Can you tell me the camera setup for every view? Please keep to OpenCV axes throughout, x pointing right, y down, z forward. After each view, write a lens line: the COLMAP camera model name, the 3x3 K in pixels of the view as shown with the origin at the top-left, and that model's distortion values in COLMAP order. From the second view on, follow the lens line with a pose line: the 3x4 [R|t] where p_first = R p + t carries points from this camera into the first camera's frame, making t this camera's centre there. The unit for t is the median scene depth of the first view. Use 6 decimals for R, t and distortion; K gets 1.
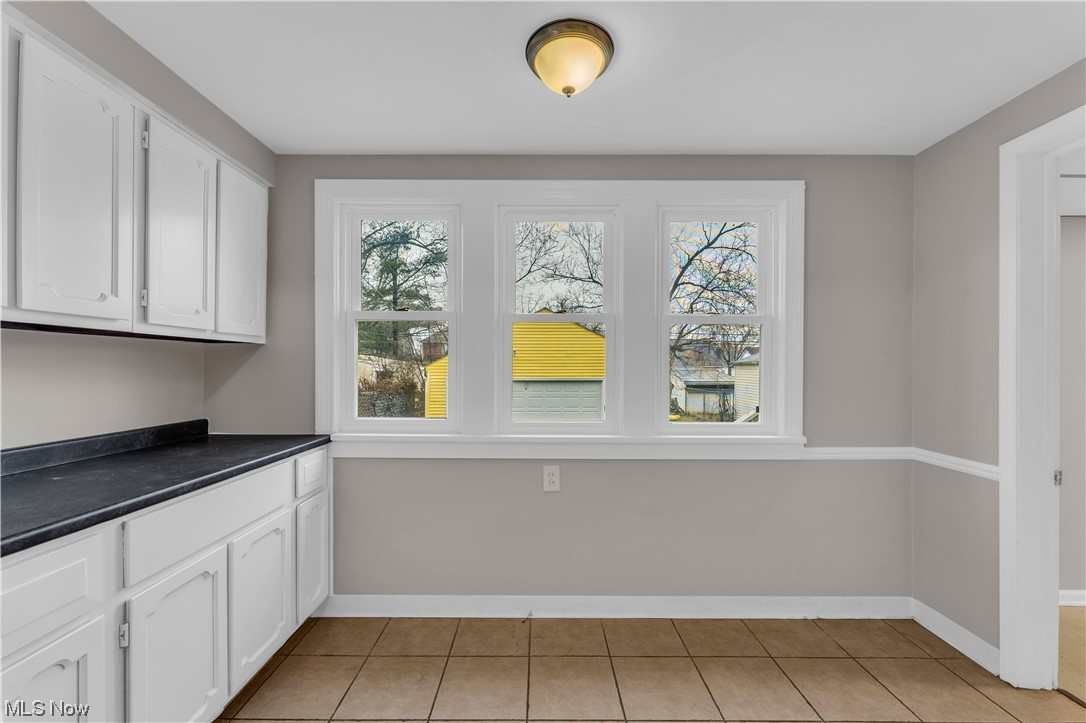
lens RADIAL K [[438.5, 0, 538.0], [0, 438.5, 366.8], [0, 0, 1]] dist [0.000181, 0.000024]
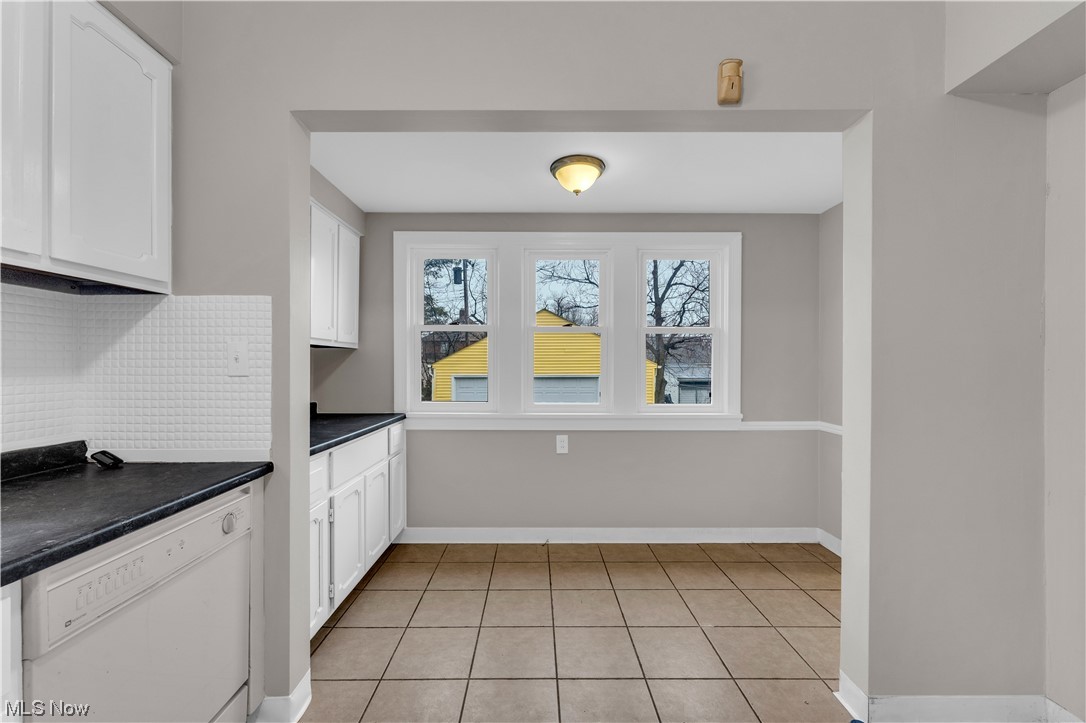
lens RADIAL K [[436.4, 0, 536.5], [0, 436.4, 363.2], [0, 0, 1]] dist [-0.000219, -0.000055]
pose [[0.999988, -0.001594, 0.004597, -0.059283], [0.001606, 0.999996, -0.002499, -0.001211], [-0.004593, 0.002506, 0.999986, -0.404154]]
